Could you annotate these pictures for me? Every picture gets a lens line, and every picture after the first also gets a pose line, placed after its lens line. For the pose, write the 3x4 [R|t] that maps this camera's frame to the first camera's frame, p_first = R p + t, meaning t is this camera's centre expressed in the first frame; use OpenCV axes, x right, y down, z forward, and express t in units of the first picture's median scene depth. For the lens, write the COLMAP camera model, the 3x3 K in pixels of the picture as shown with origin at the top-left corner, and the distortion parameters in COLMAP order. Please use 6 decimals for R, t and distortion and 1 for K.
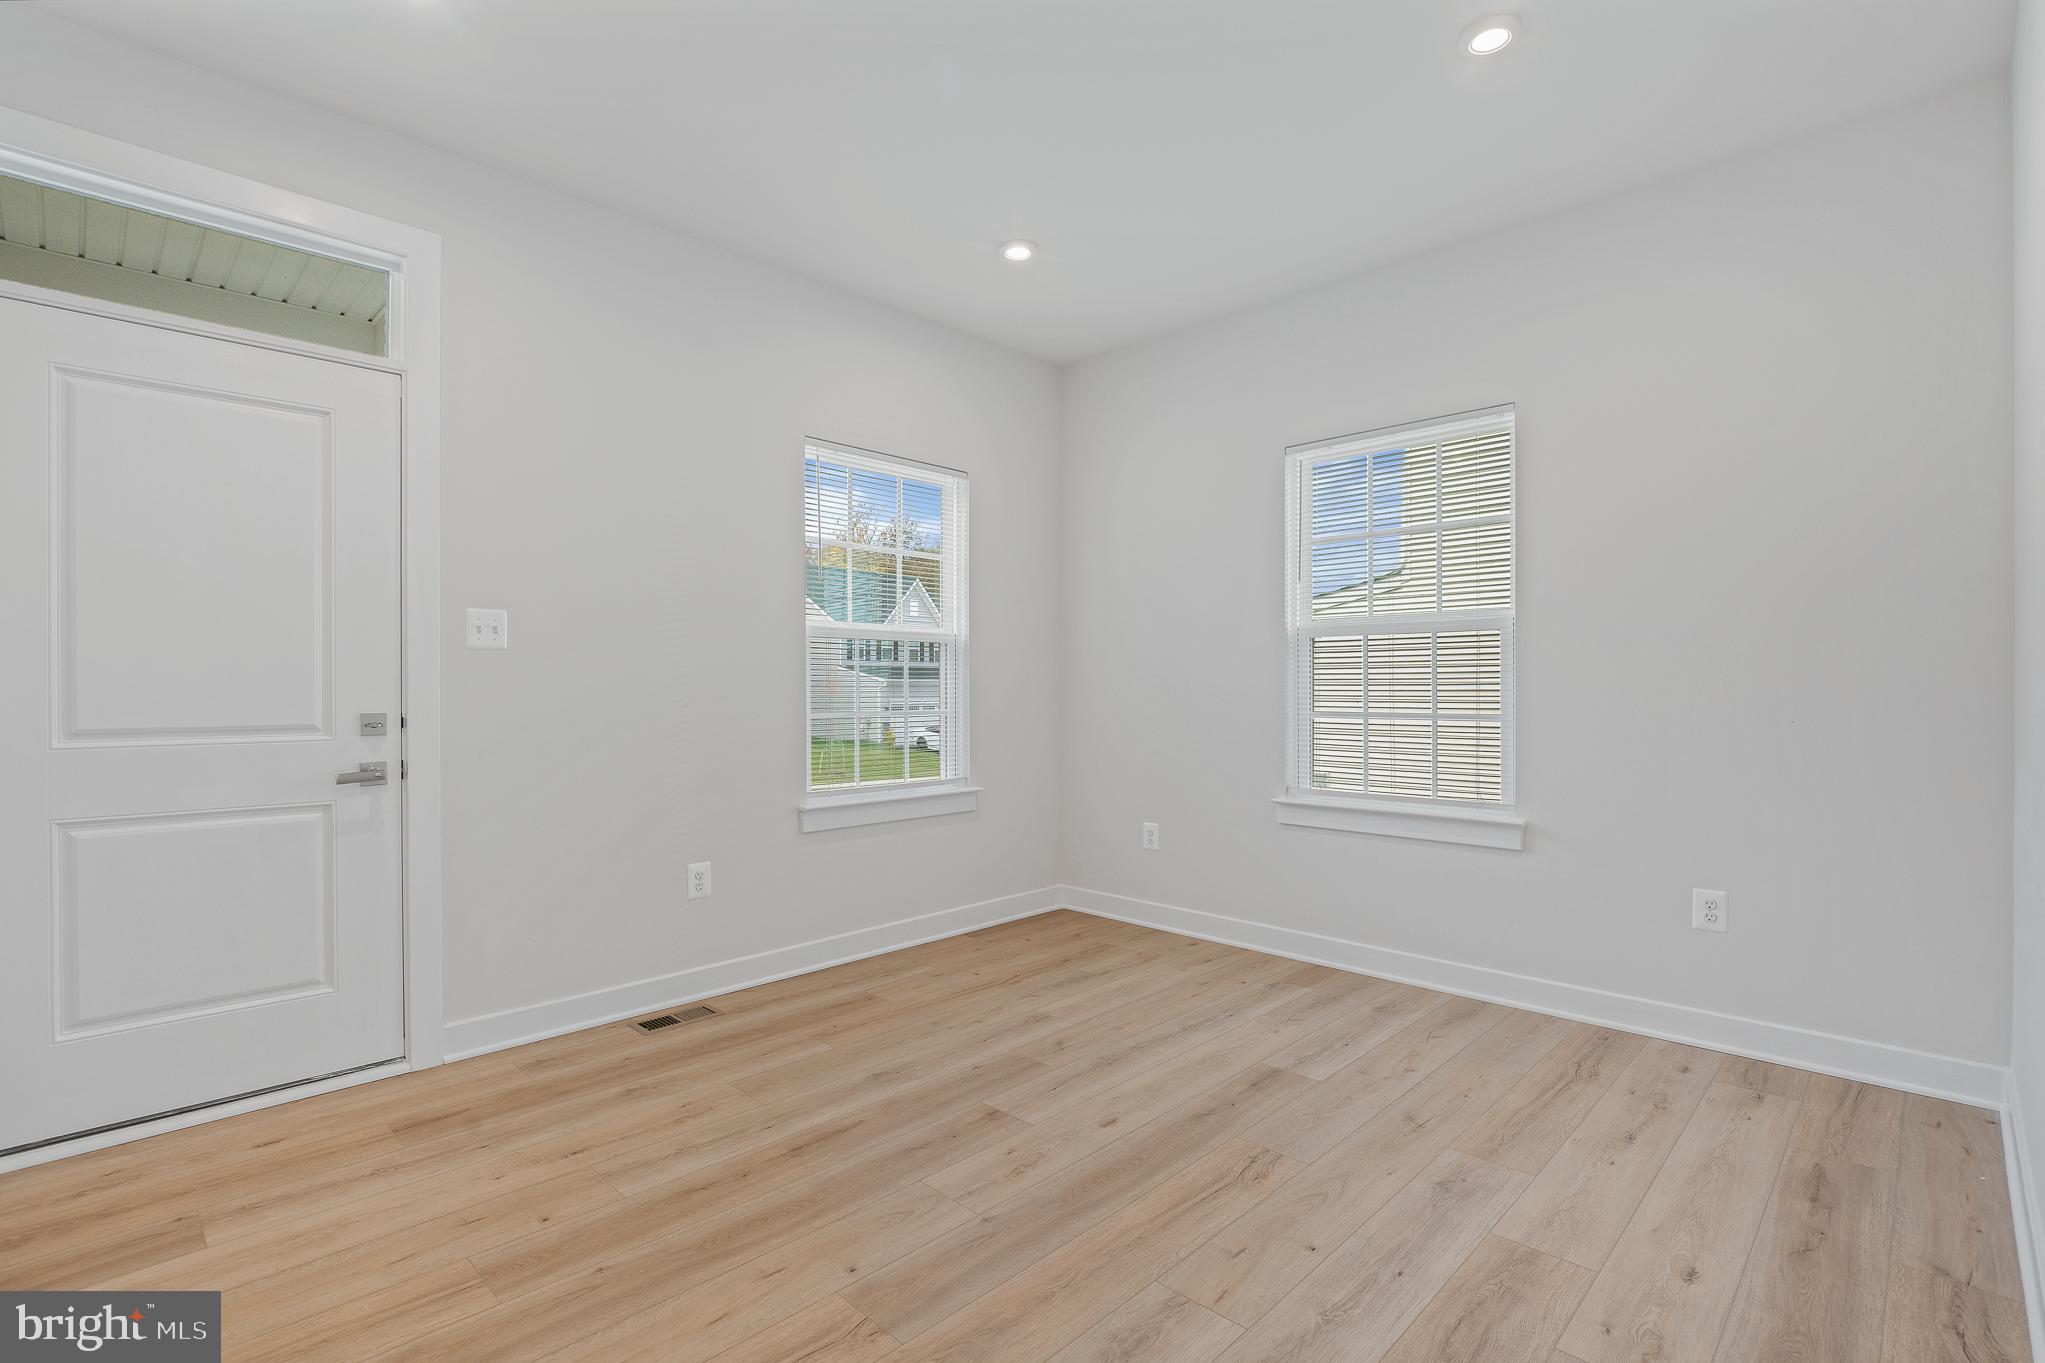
lens RADIAL K [[939.8, 0, 994.1], [0, 939.8, 684.2], [0, 0, 1]] dist [-0.005241, -0.002192]
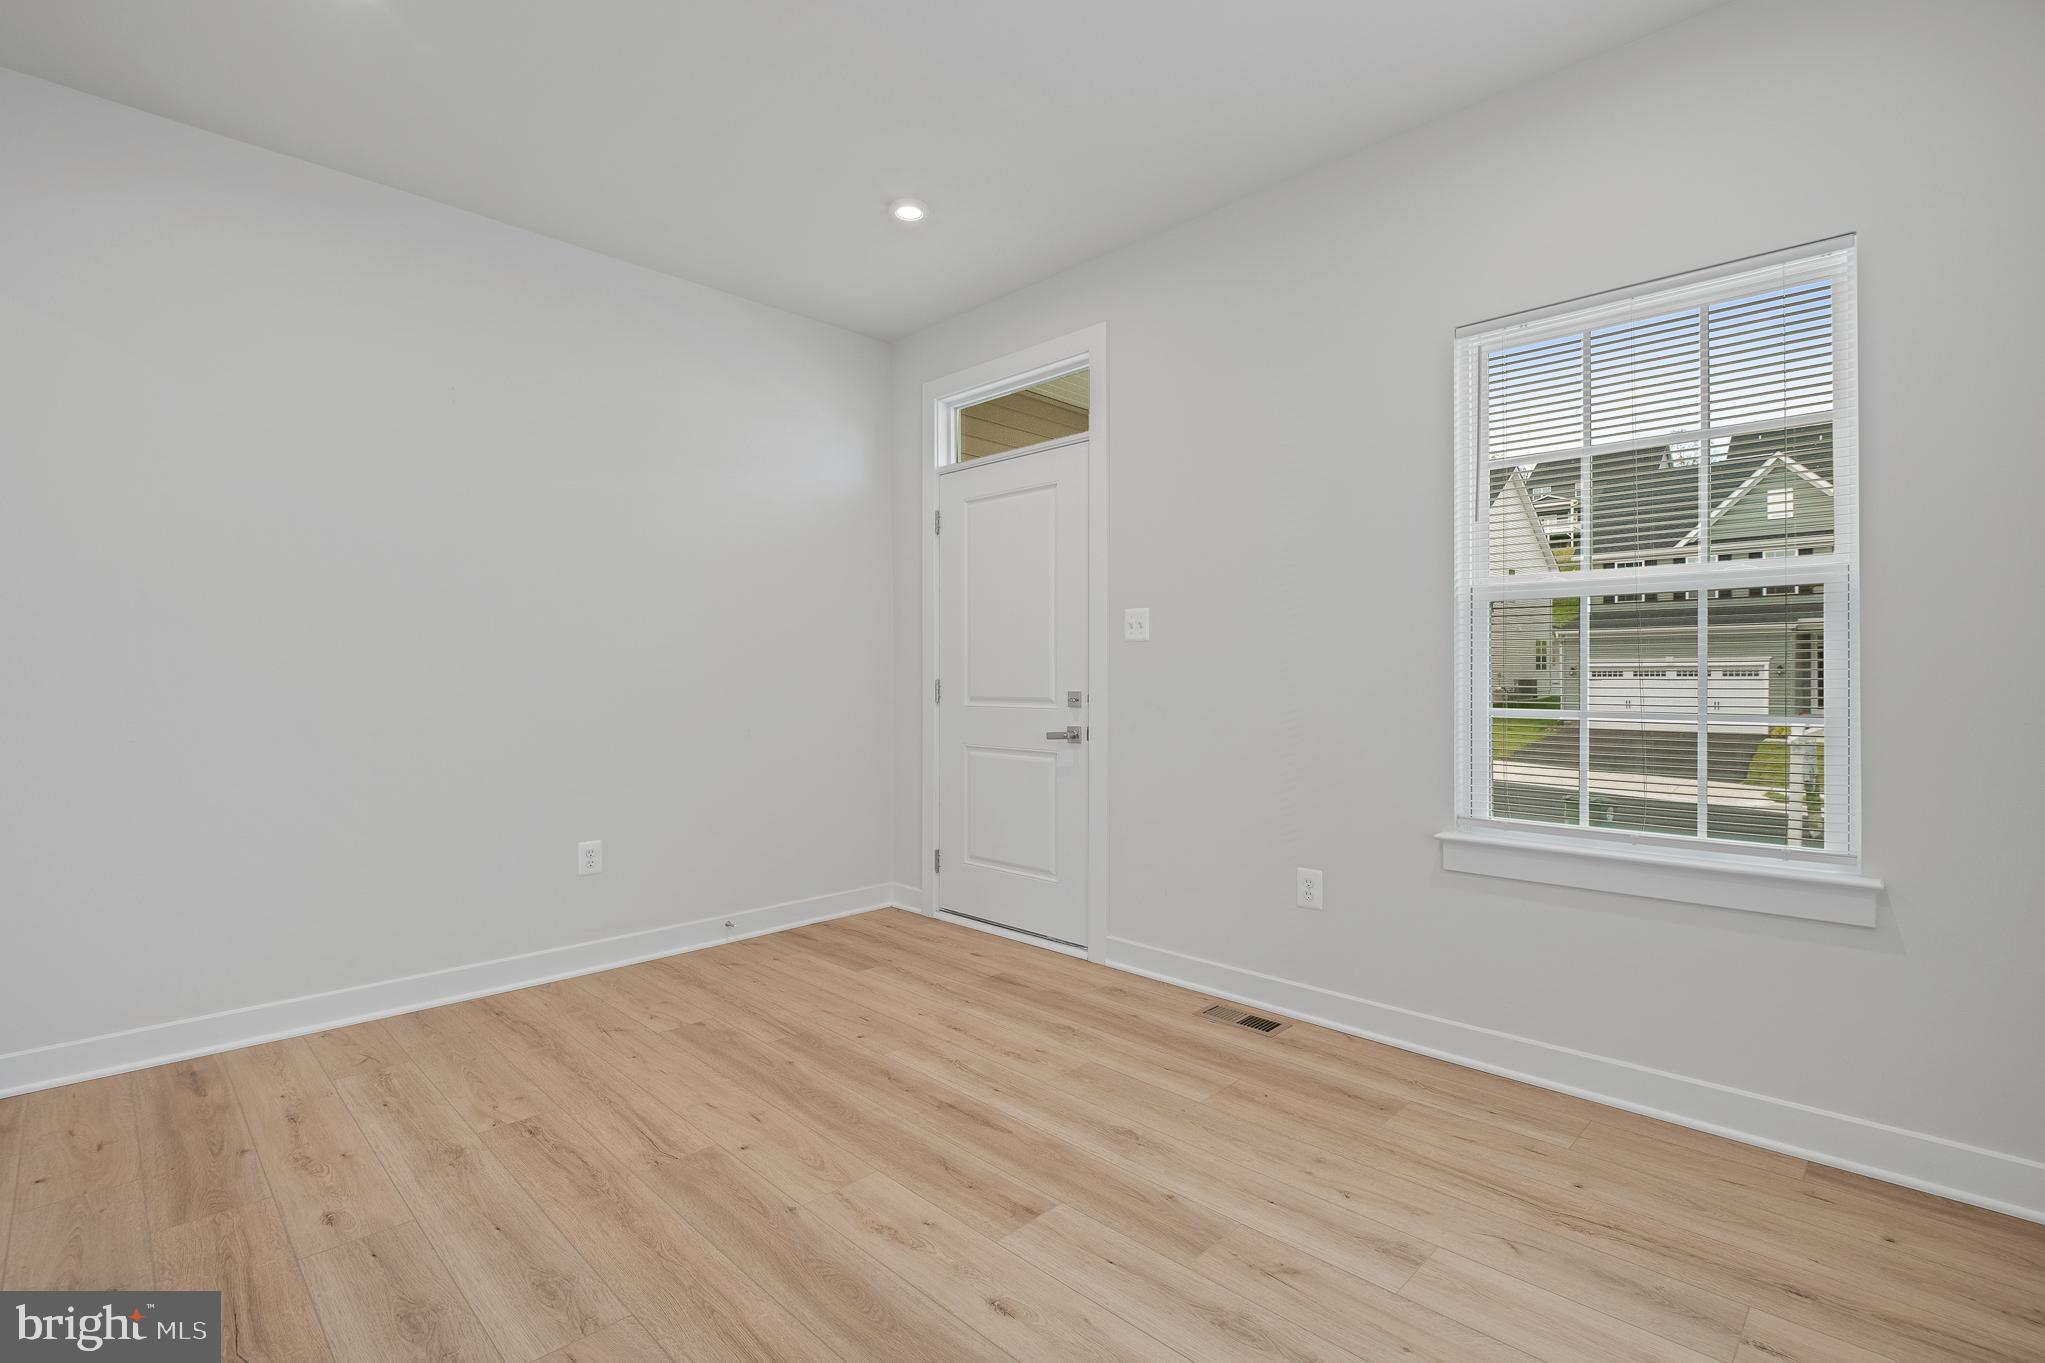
lens RADIAL K [[939.8, 0, 1028.1], [0, 939.8, 663.7], [0, 0, 1]] dist [-0.005241, -0.002192]
pose [[0.017679, -0.009008, -0.999803, 0.752371], [0.004867, 0.999948, -0.008924, 0.002526], [0.999832, -0.004709, 0.017722, 0.935738]]
